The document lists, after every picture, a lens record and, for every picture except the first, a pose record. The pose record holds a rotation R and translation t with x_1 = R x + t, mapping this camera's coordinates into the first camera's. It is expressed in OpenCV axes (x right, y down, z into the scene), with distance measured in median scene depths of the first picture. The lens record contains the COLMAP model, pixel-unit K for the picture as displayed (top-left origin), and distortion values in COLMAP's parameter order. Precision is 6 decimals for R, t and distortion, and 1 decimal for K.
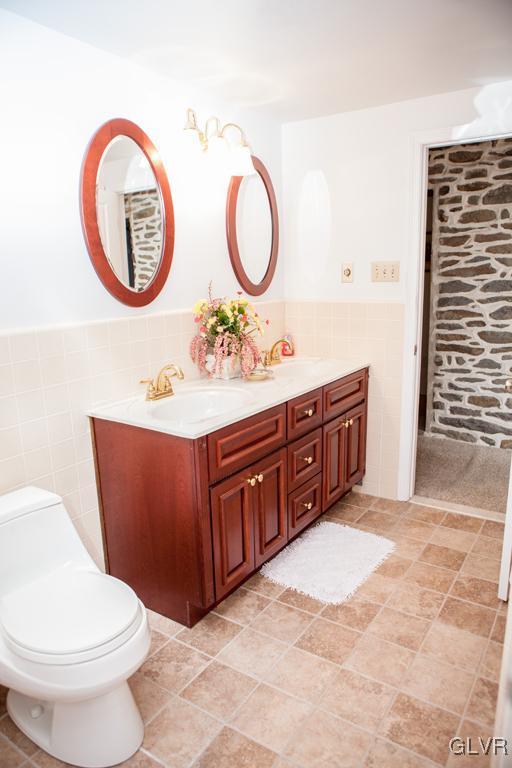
lens RADIAL K [[545.0, 0, 257.0], [0, 545.0, 388.4], [0, 0, 1]] dist [0.004474, 0.004819]
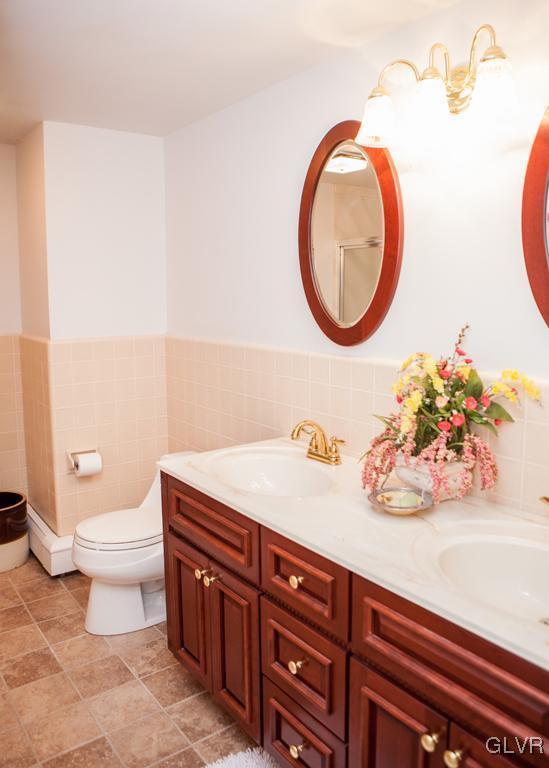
lens RADIAL K [[624.8, 0, 276.7], [0, 624.8, 380.4], [0, 0, 1]] dist [-0.007527, 0.023624]
pose [[-0.365321, 0.156558, -0.917622, 0.791122], [-0.184176, 0.954113, 0.236107, -0.353053], [0.912480, 0.255259, -0.319724, 1.427497]]
